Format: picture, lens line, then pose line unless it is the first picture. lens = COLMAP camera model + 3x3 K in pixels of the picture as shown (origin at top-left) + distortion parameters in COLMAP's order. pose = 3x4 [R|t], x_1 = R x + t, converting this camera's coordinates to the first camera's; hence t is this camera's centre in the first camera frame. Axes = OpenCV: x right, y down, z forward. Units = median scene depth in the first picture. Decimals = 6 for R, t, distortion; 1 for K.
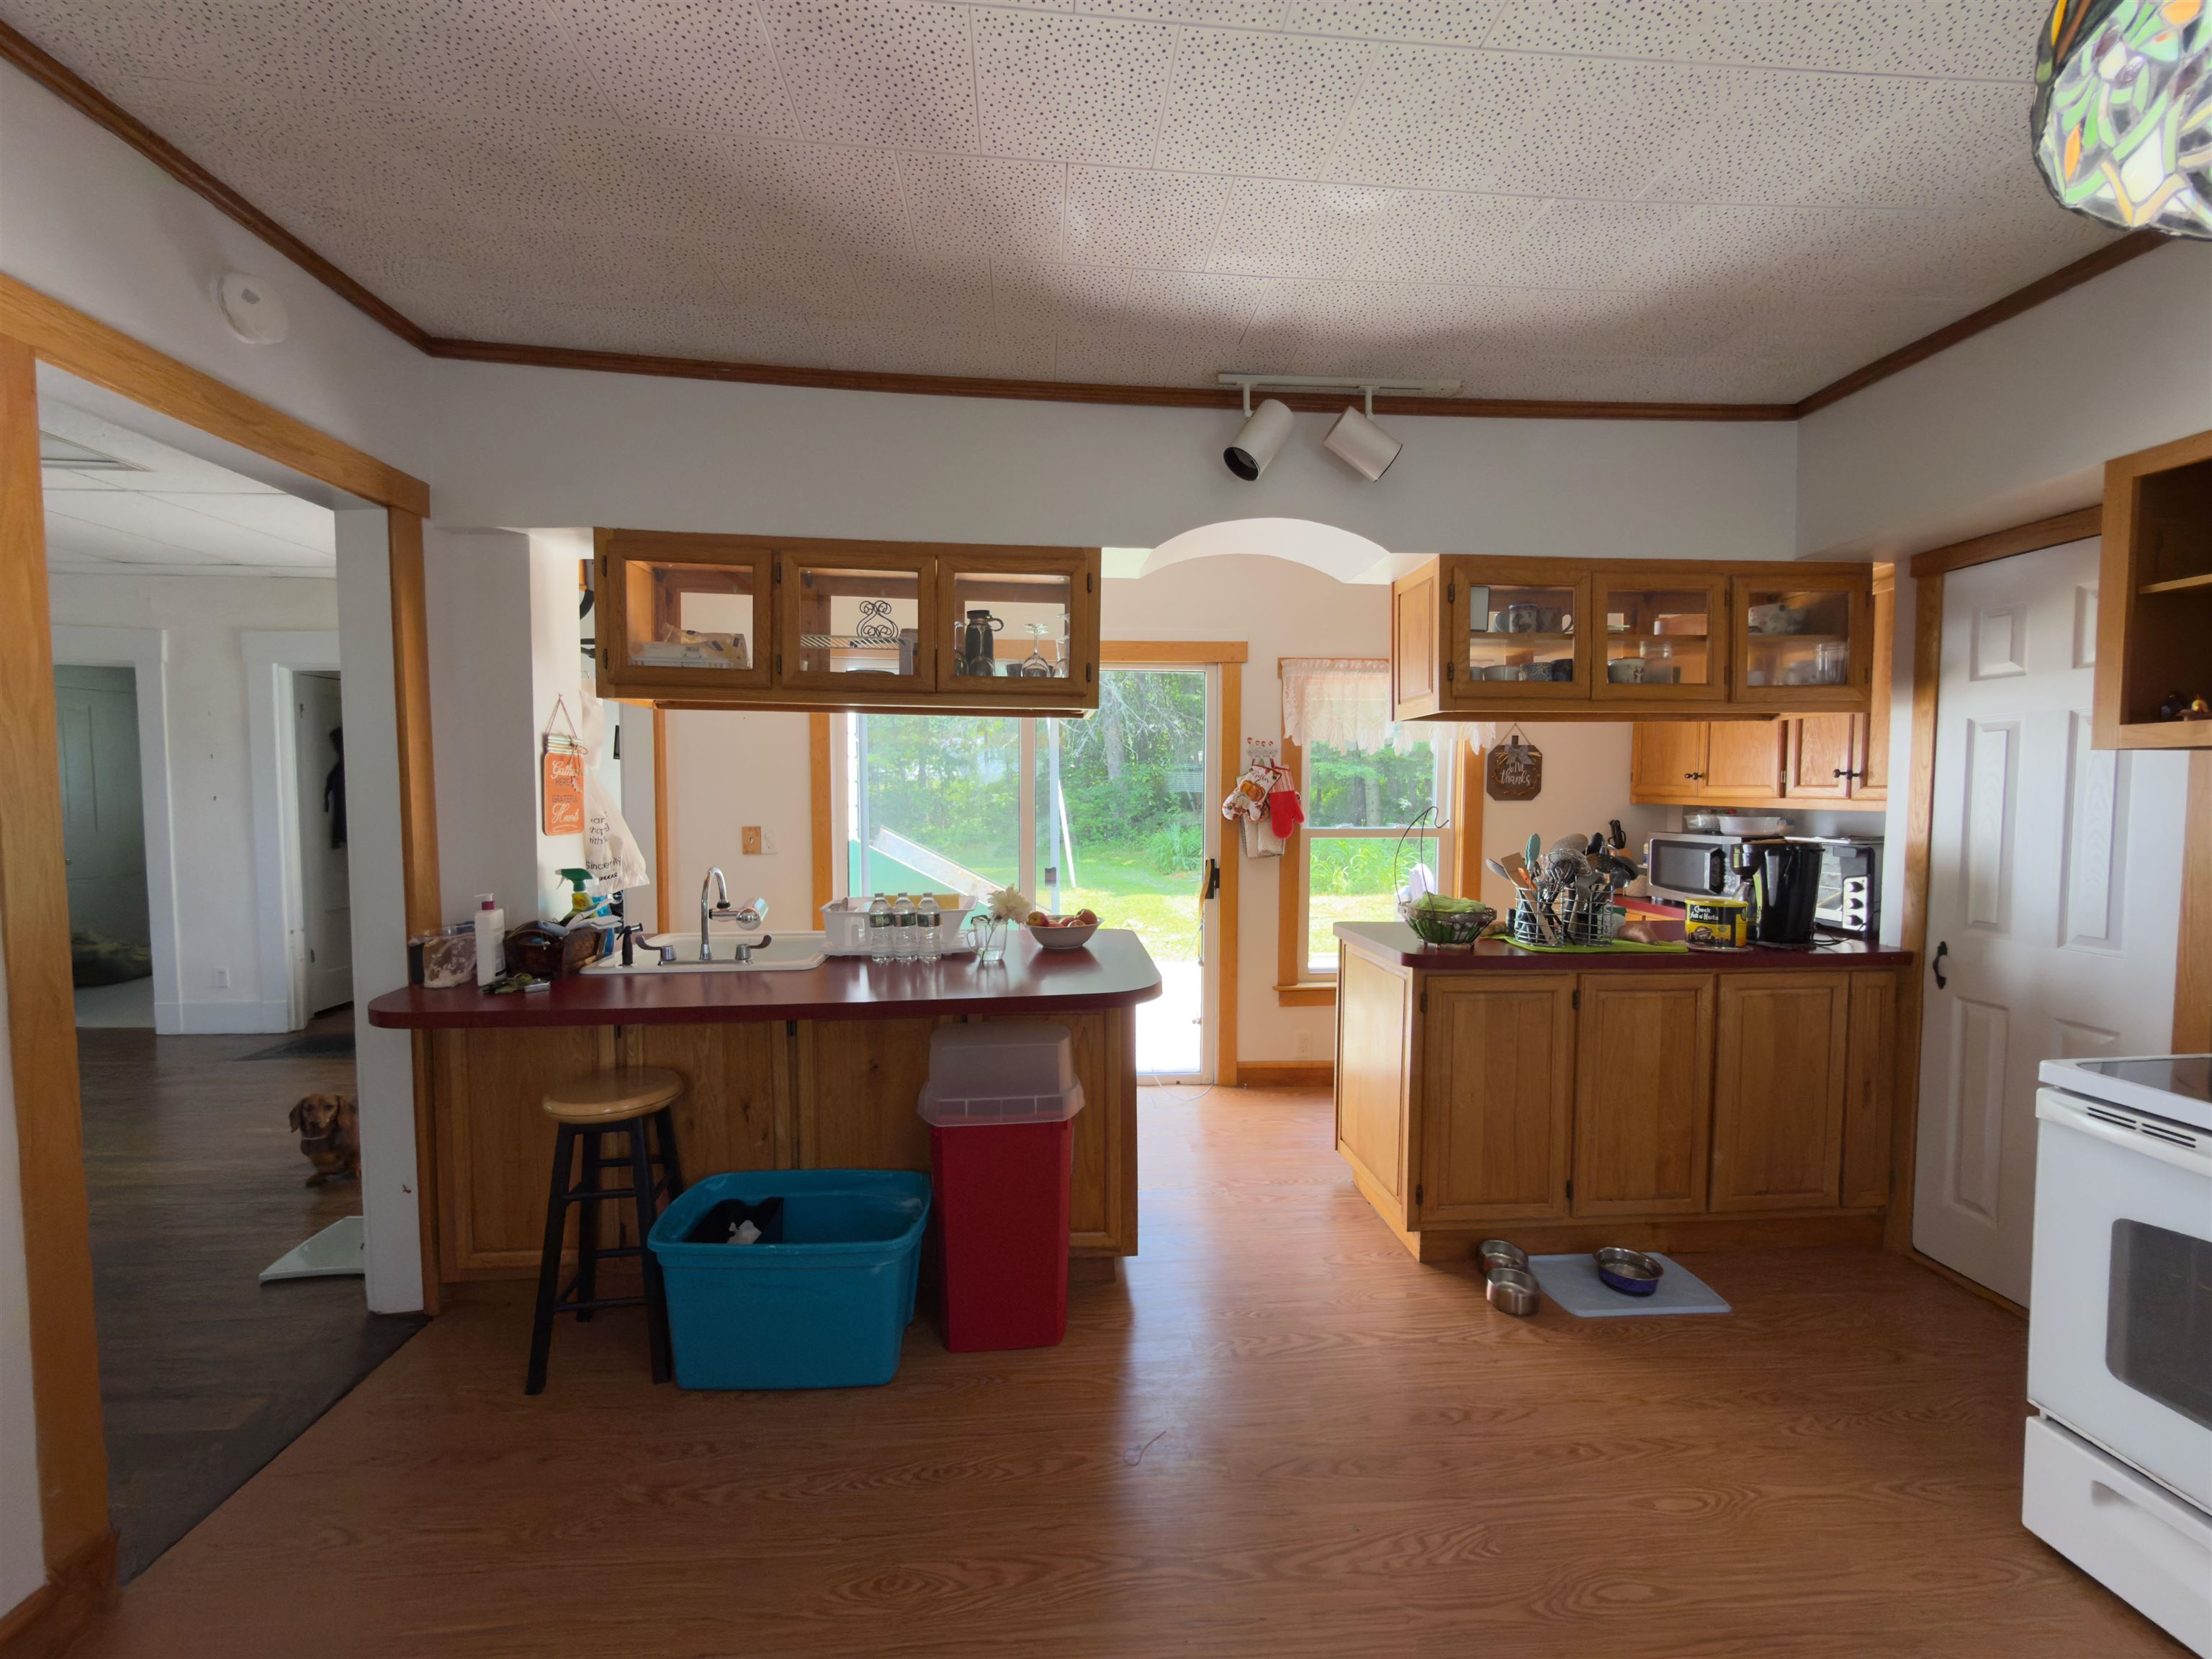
lens RADIAL K [[886.7, 0, 1104.4], [0, 886.7, 826.8], [0, 0, 1]] dist [-0.000779, 0.000450]
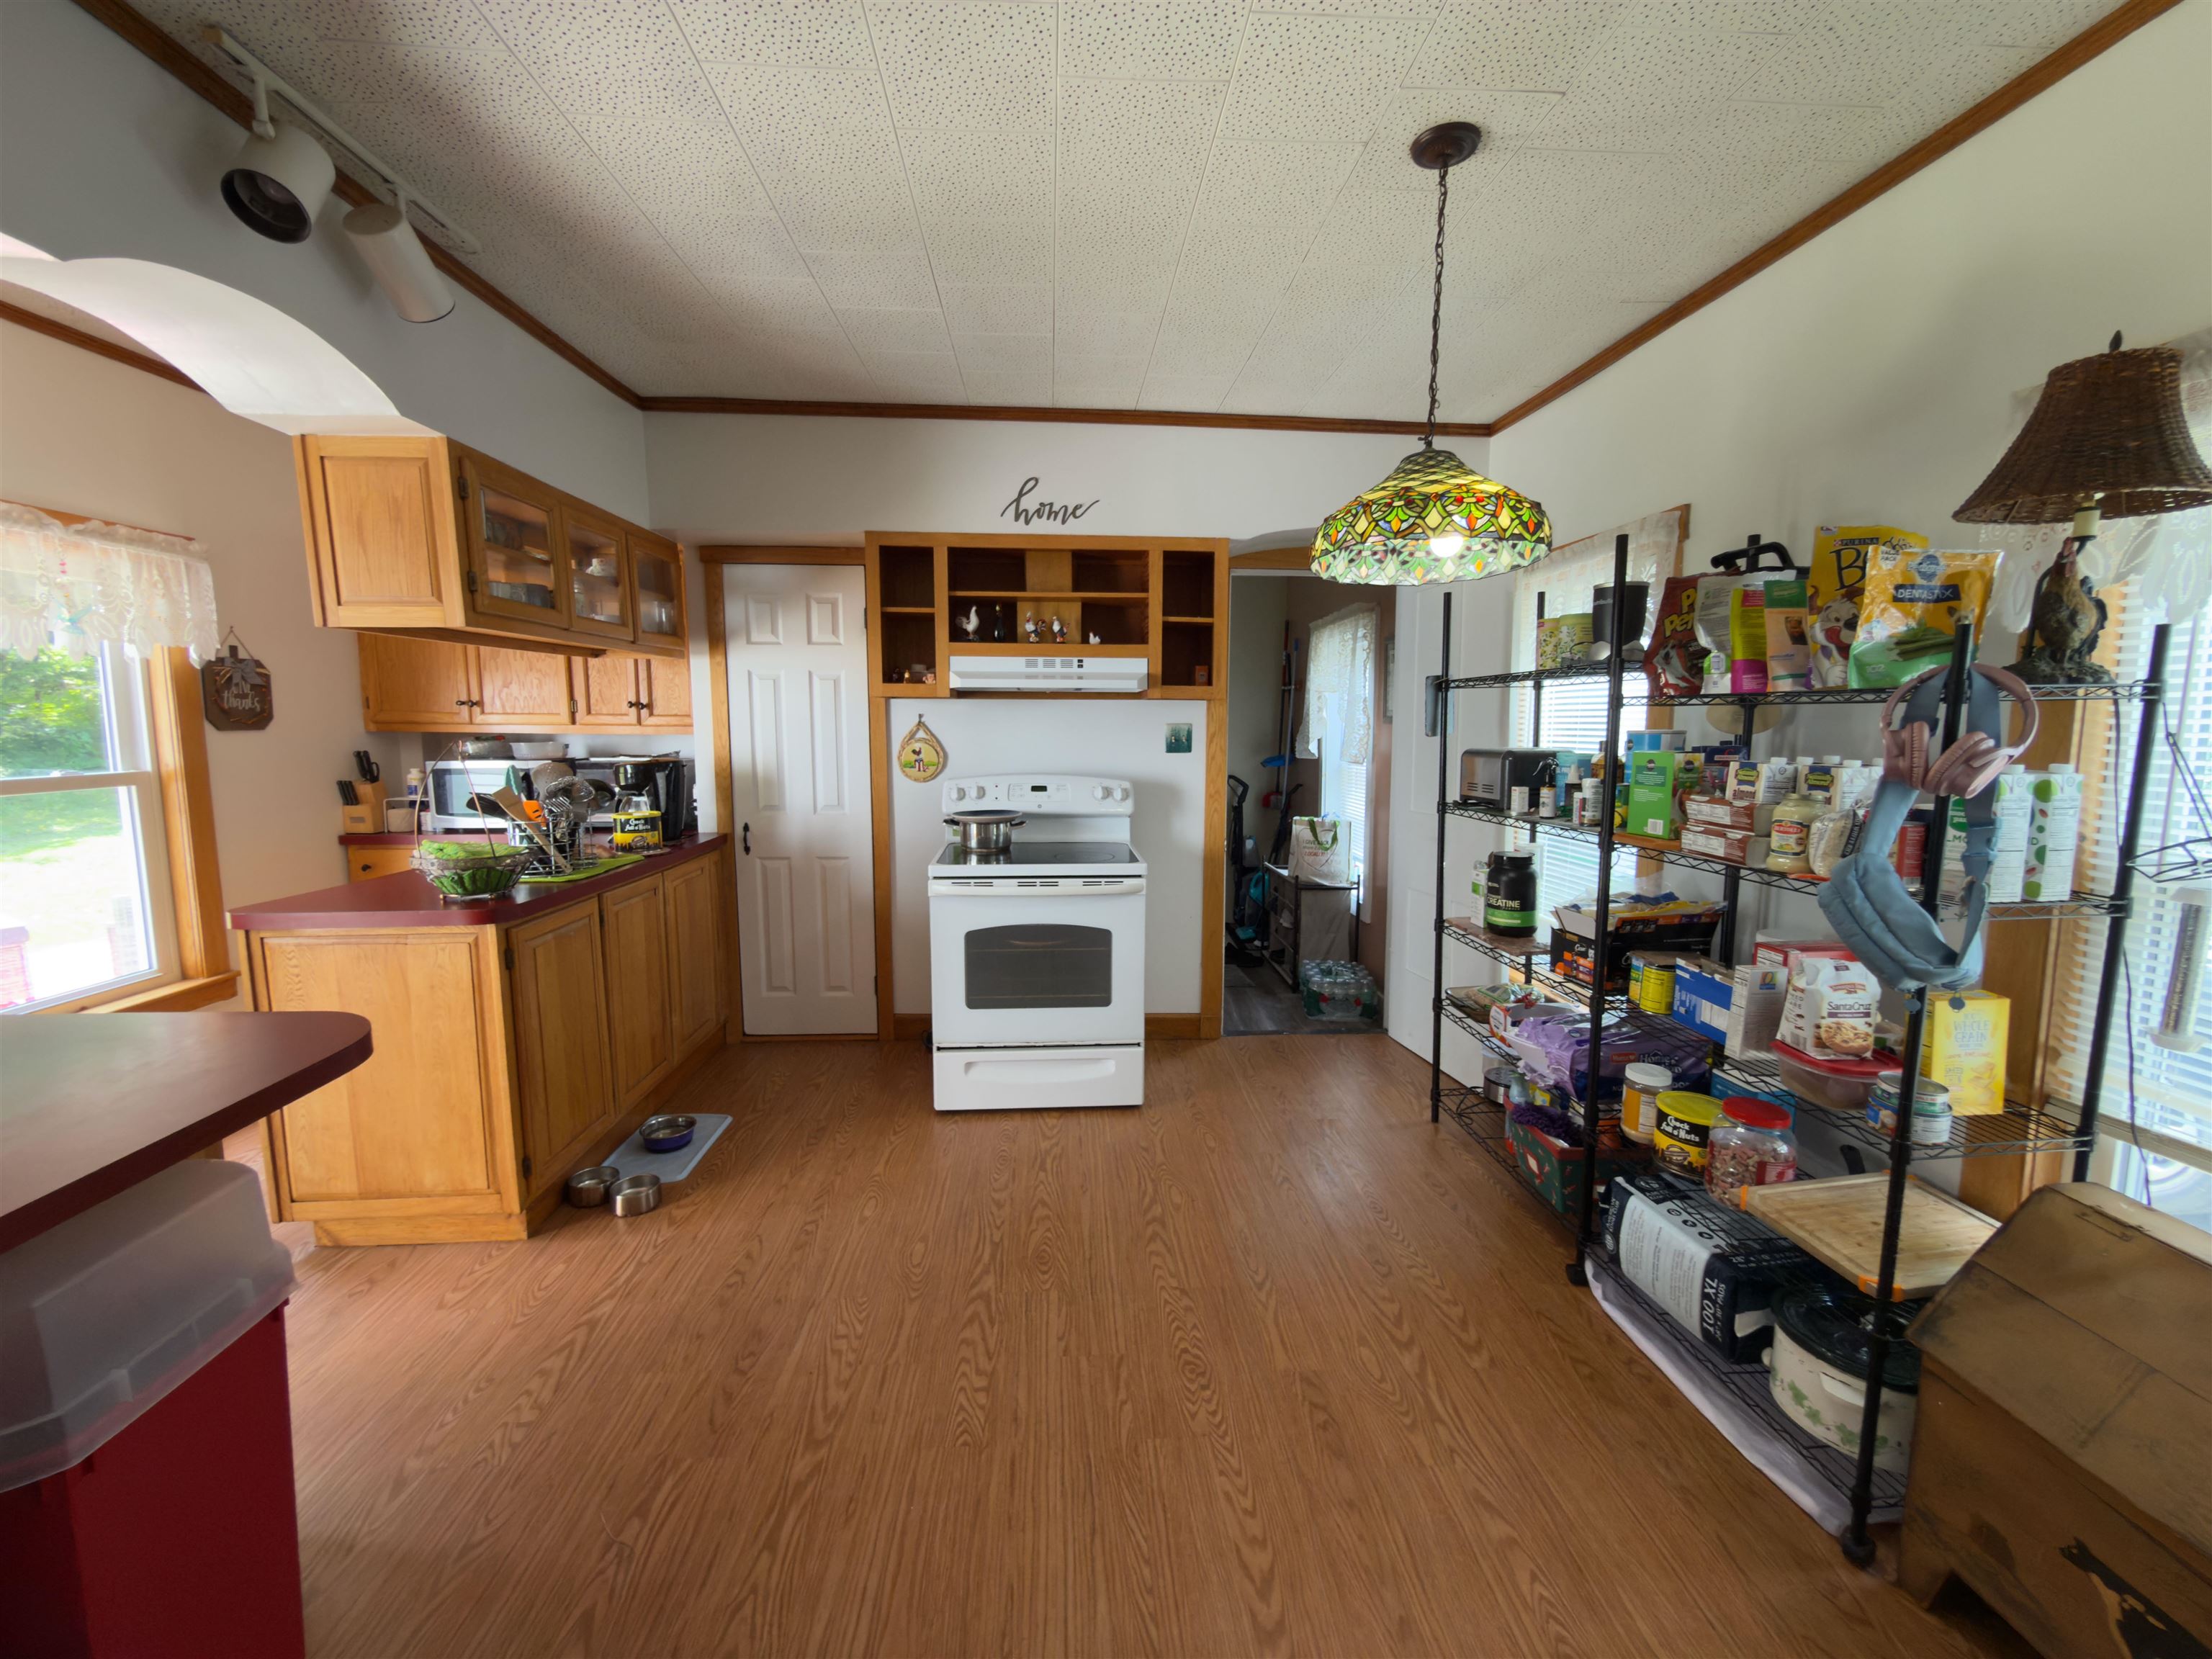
lens RADIAL K [[886.7, 0, 1104.0], [0, 886.7, 825.6], [0, 0, 1]] dist [-0.000779, 0.000450]
pose [[0.019968, -0.120818, 0.992474, -0.489879], [0.039005, 0.992010, 0.119977, -0.017558], [-0.999039, 0.036316, 0.024521, 0.371281]]
